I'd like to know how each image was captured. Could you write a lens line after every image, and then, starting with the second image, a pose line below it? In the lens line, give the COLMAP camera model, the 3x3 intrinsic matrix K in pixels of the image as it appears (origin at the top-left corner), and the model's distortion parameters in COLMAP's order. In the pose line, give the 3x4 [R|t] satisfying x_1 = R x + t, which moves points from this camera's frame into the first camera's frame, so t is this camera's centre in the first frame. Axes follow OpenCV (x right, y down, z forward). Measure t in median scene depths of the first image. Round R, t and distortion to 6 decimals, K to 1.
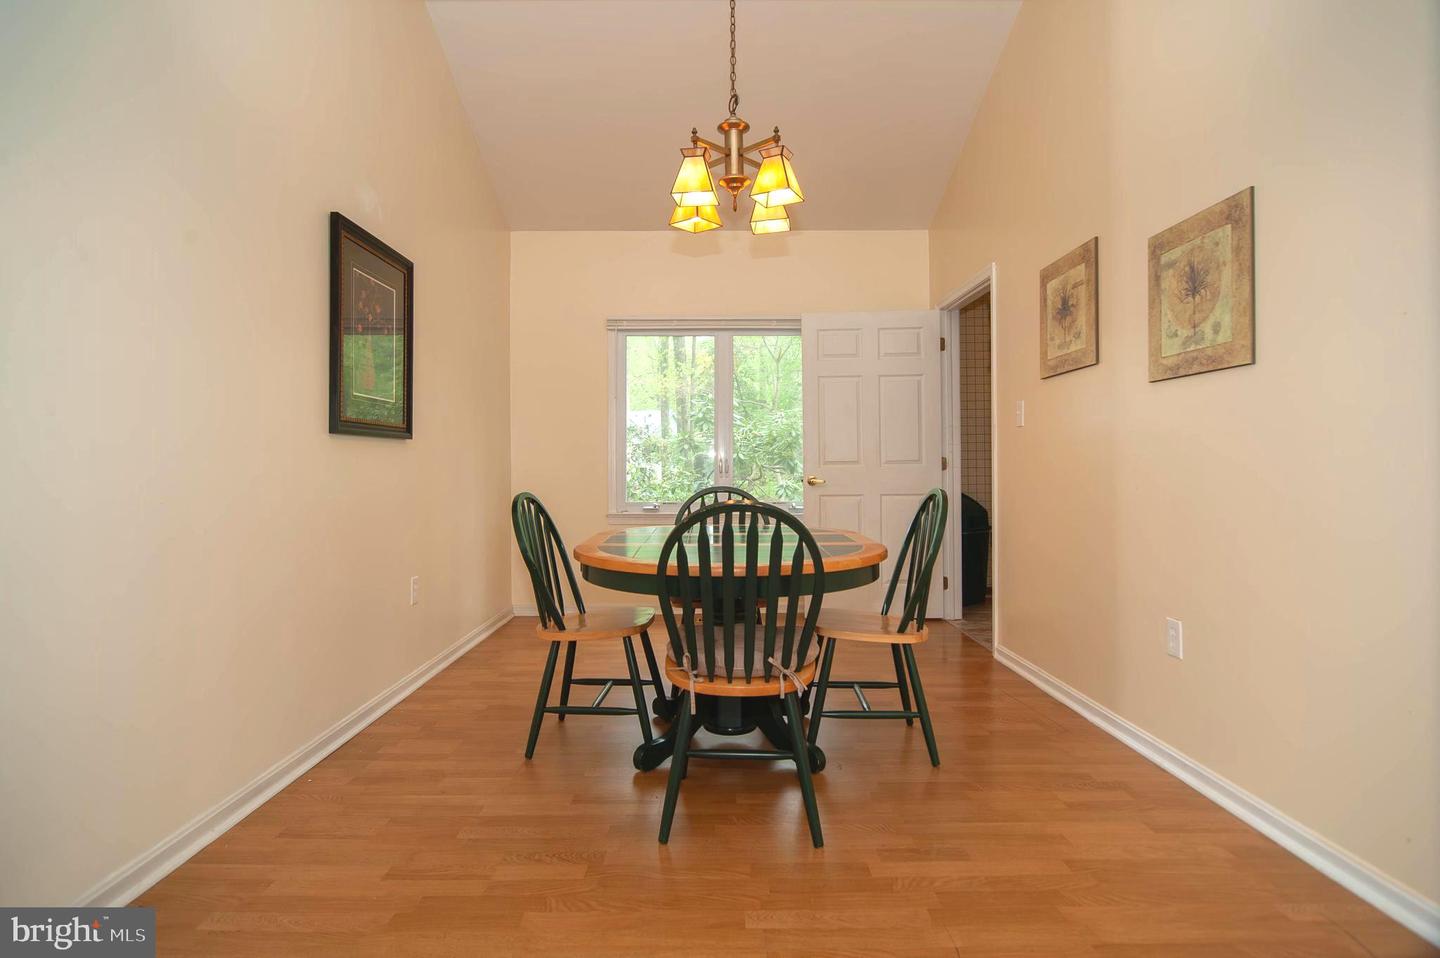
lens RADIAL K [[763.1, 0, 711.8], [0, 763.1, 463.1], [0, 0, 1]] dist [-0.002296, -0.000615]
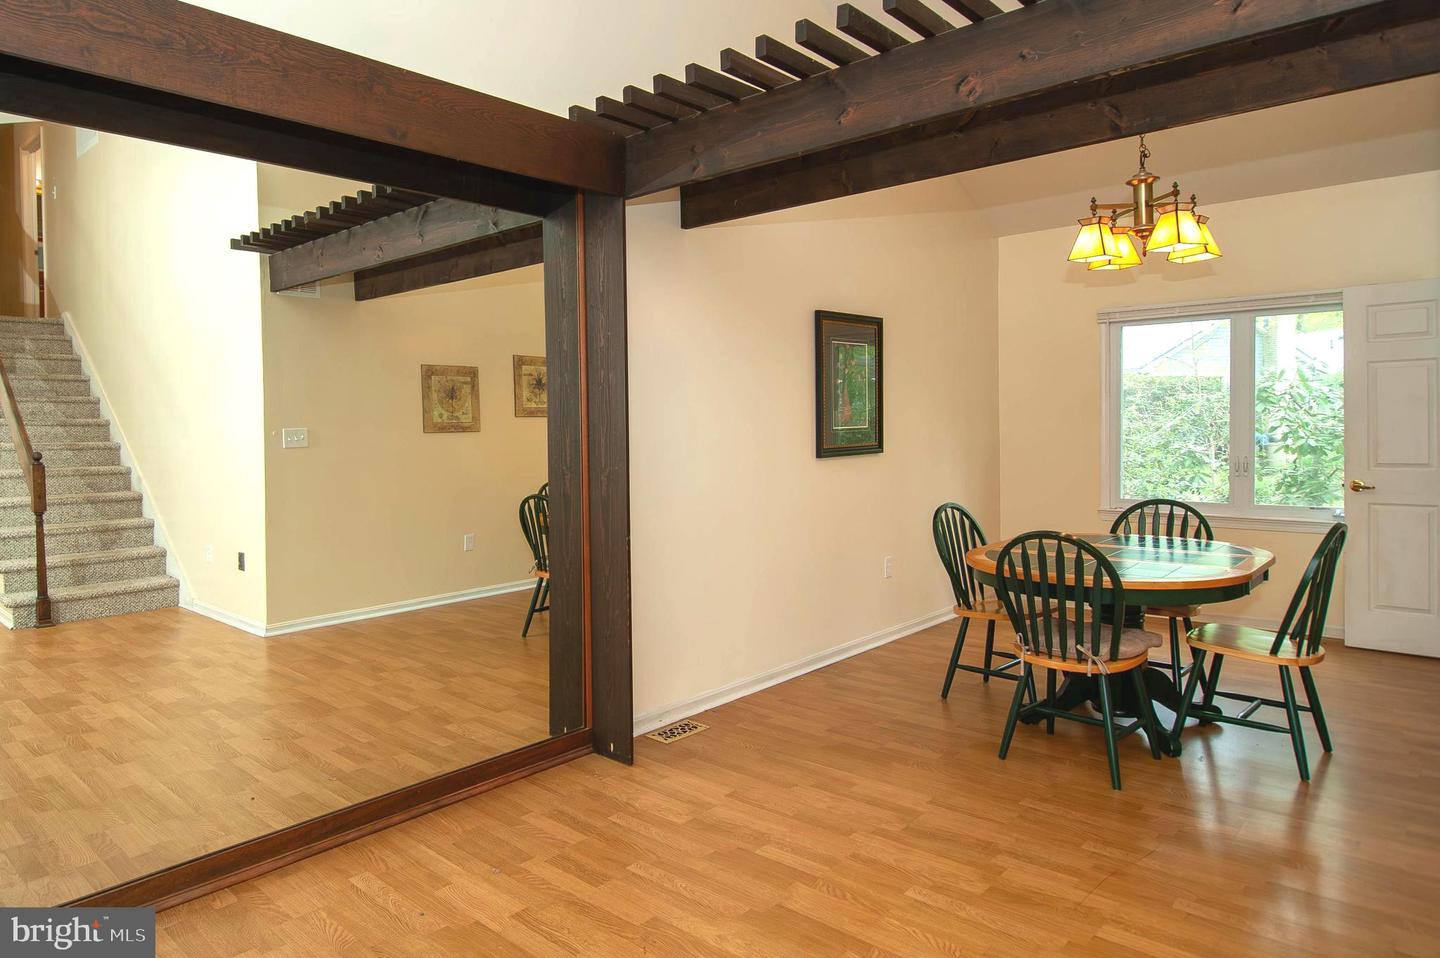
lens RADIAL K [[906.5, 0, 589.0], [0, 906.5, 444.5], [0, 0, 1]] dist [-0.013727, -0.001894]
pose [[0.698474, 0.011073, -0.715550, 0.449878], [0.018619, 0.999261, 0.033638, -0.130223], [0.715394, -0.036818, 0.697751, -0.549555]]
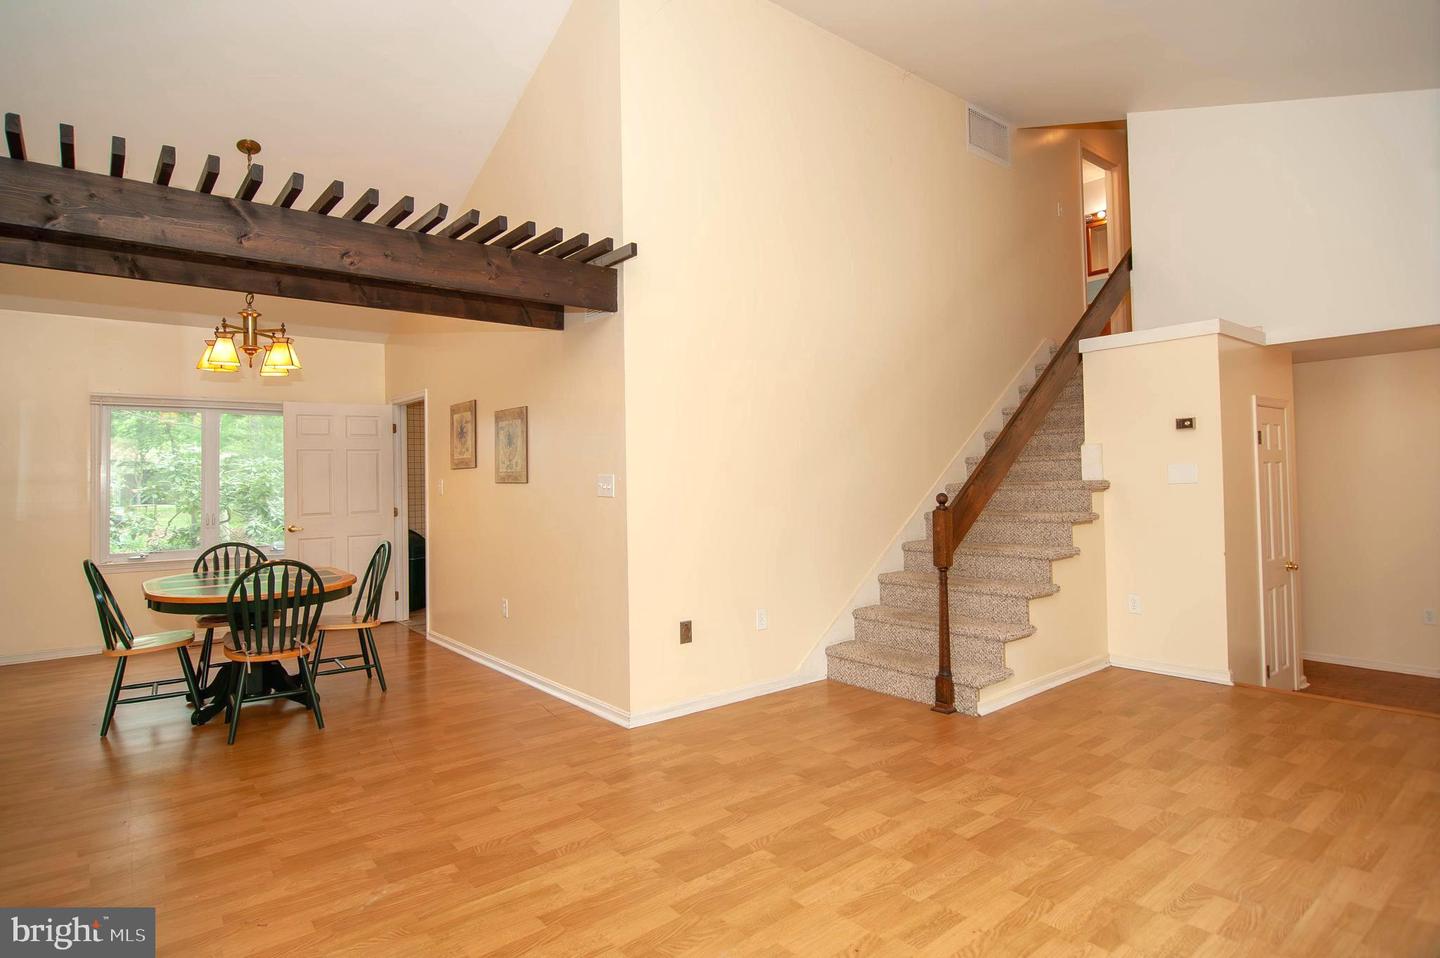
lens RADIAL K [[763.1, 0, 711.8], [0, 763.1, 463.1], [0, 0, 1]] dist [-0.002296, -0.000615]
pose [[0.781529, 0.004384, 0.623853, -0.226802], [0.007525, 0.999836, -0.016453, -0.114042], [-0.623823, 0.017553, 0.781368, -0.889388]]
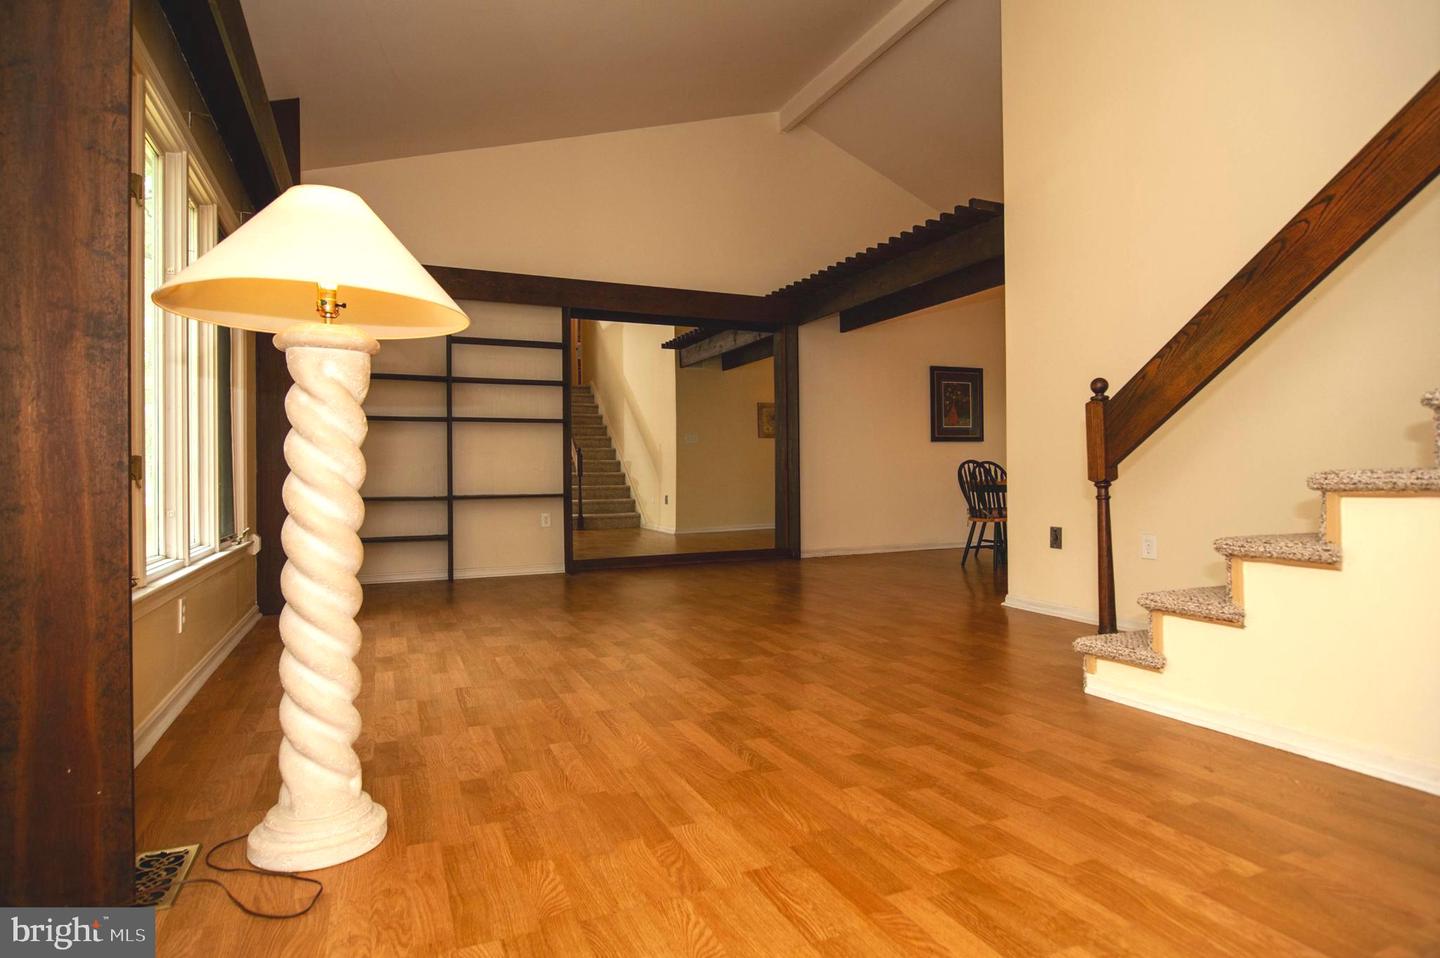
lens RADIAL K [[773.1, 0, 721.3], [0, 773.1, 462.0], [0, 0, 1]] dist [-0.001635, -0.000319]
pose [[0.407347, -0.010832, -0.913209, 1.824917], [0.018000, 0.999831, -0.003830, 0.035435], [0.913096, -0.014877, 0.407473, -0.921412]]
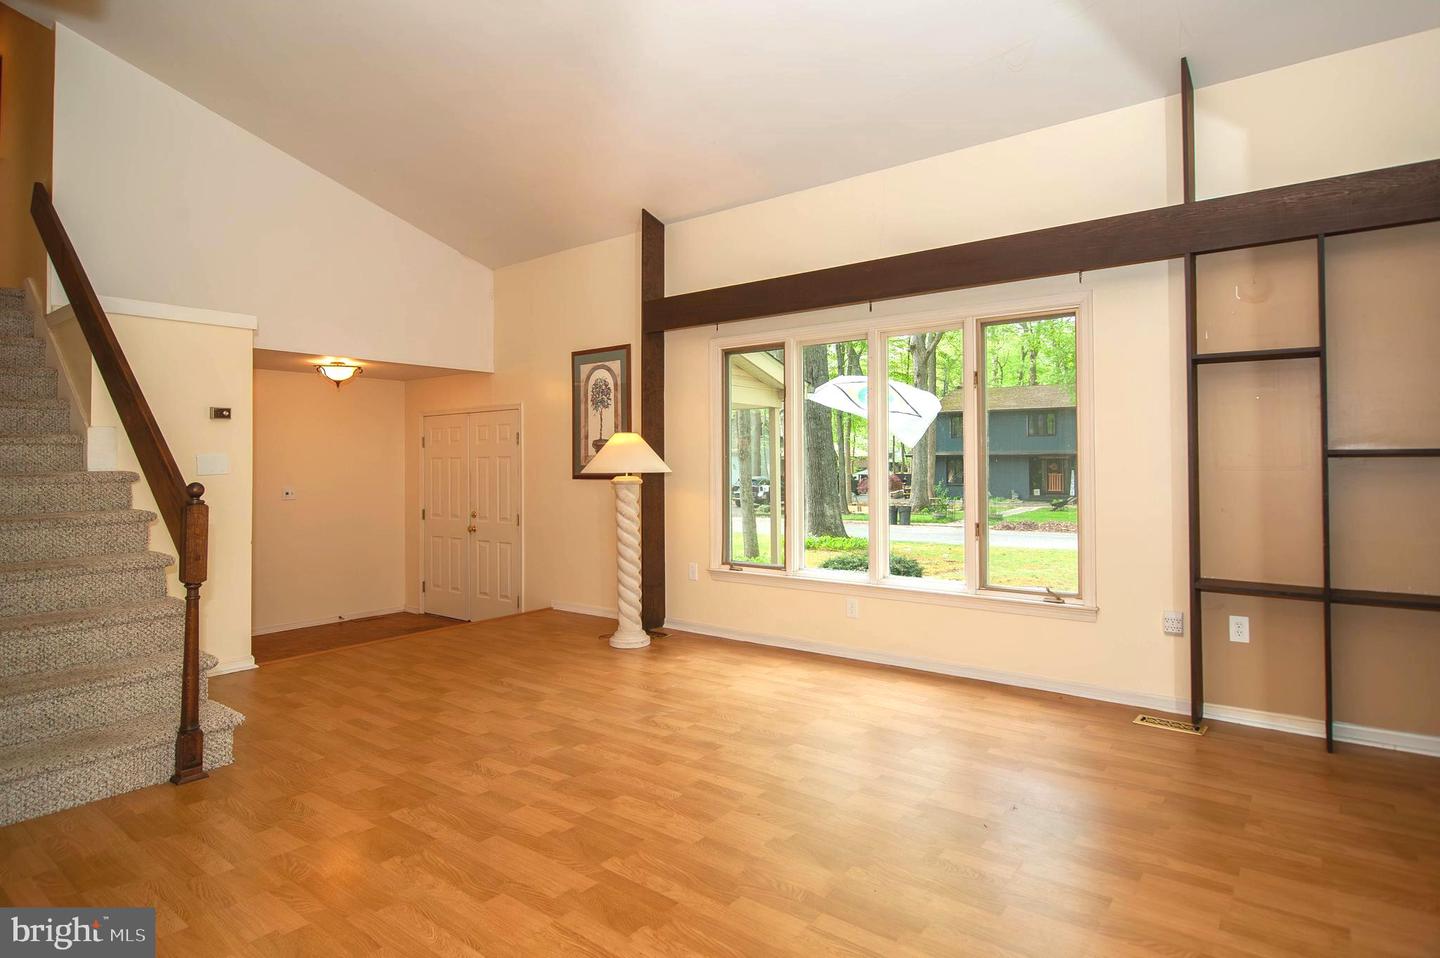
lens RADIAL K [[773.1, 0, 721.3], [0, 773.1, 462.0], [0, 0, 1]] dist [-0.001635, -0.000319]
pose [[-0.789226, 0.014300, 0.613936, -0.225608], [0.001382, 0.999768, -0.021510, -0.079345], [-0.614101, -0.016128, -0.789063, 0.408407]]
